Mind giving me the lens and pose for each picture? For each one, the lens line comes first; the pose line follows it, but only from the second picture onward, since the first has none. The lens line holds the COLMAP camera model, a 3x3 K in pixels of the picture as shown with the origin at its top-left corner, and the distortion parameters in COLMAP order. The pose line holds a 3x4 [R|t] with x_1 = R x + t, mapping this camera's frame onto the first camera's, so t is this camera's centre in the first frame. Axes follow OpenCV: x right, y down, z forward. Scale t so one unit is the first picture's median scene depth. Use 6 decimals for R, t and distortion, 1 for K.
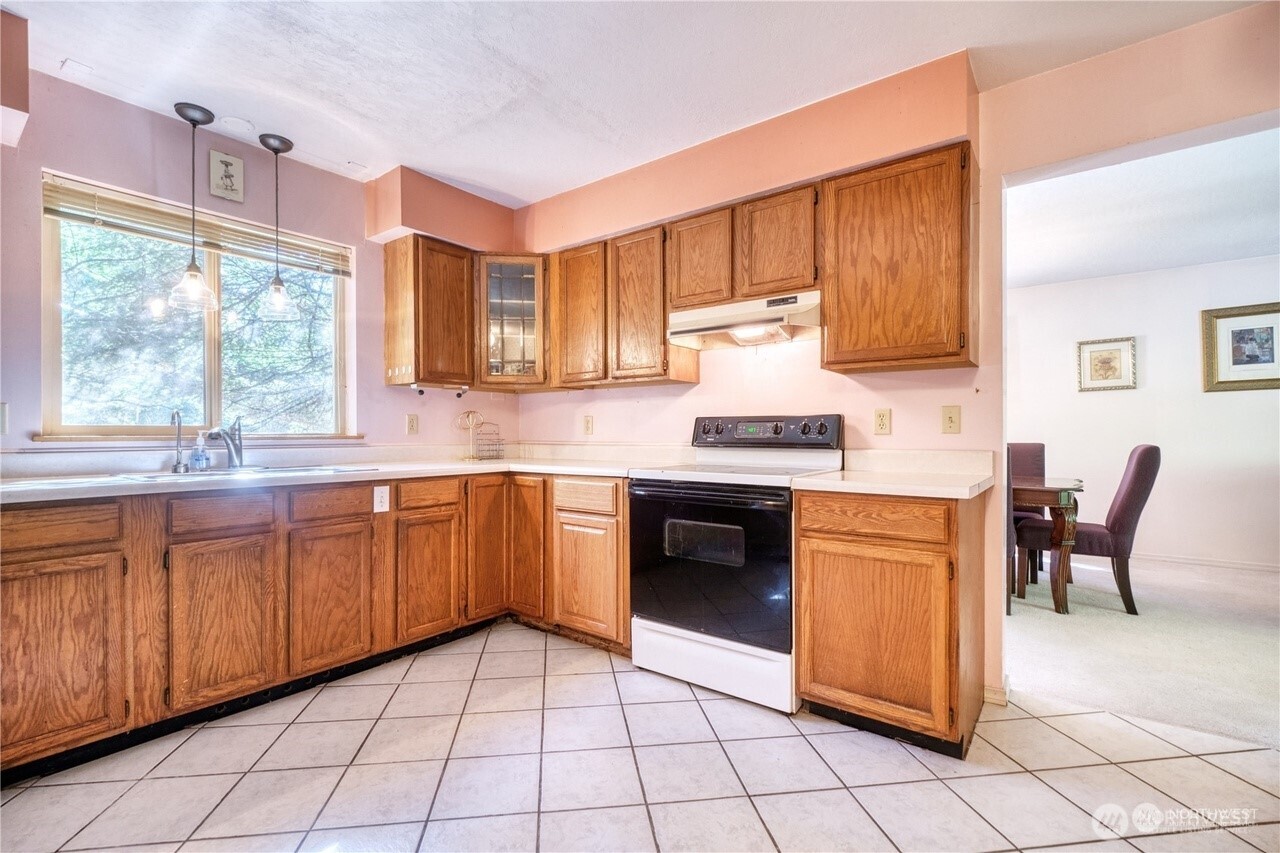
lens RADIAL K [[571.2, 0, 622.7], [0, 571.2, 418.3], [0, 0, 1]] dist [-0.005109, -0.000748]
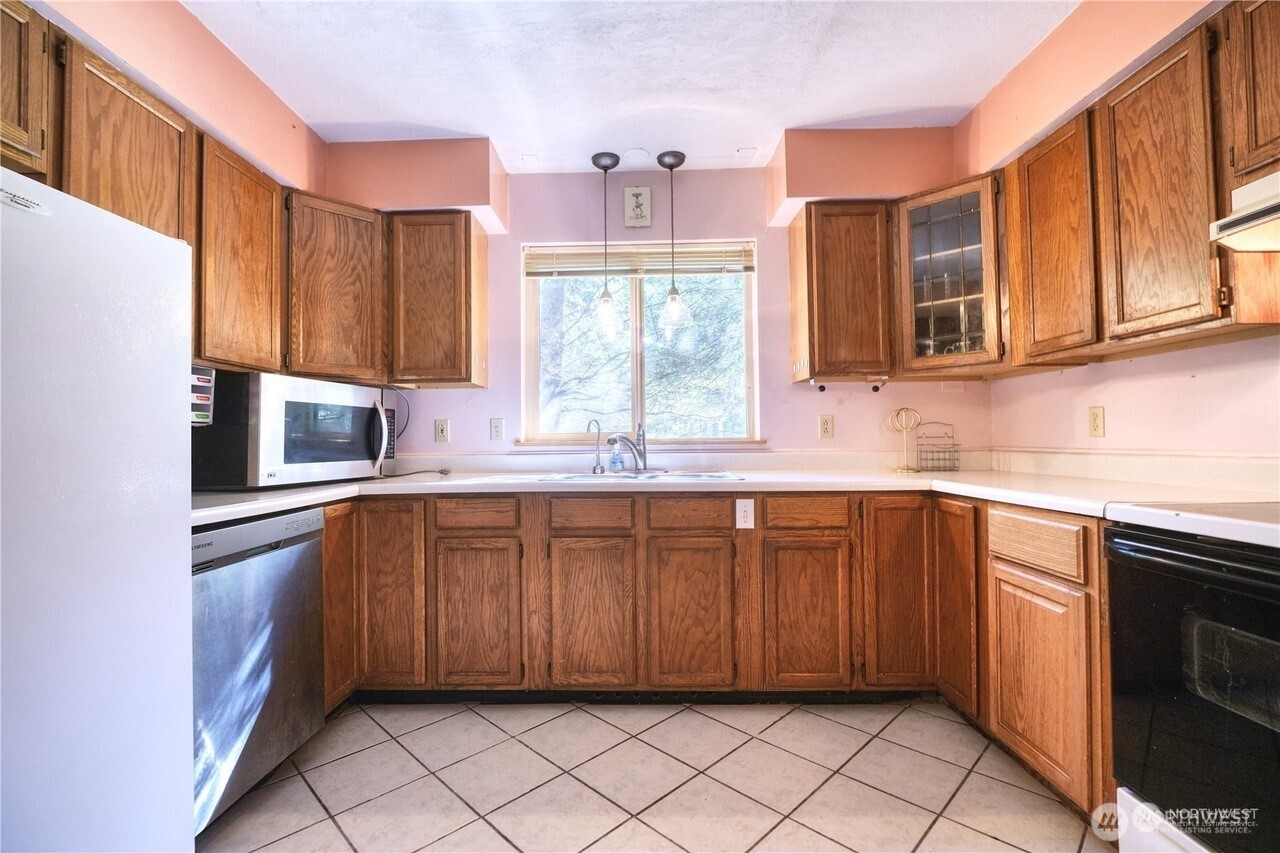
lens RADIAL K [[571.2, 0, 622.7], [0, 571.2, 418.3], [0, 0, 1]] dist [-0.005109, -0.000748]
pose [[0.602938, -0.033274, -0.797094, 0.160274], [0.030144, 0.999367, -0.018916, 0.005822], [0.797218, -0.012622, 0.603559, 0.310794]]
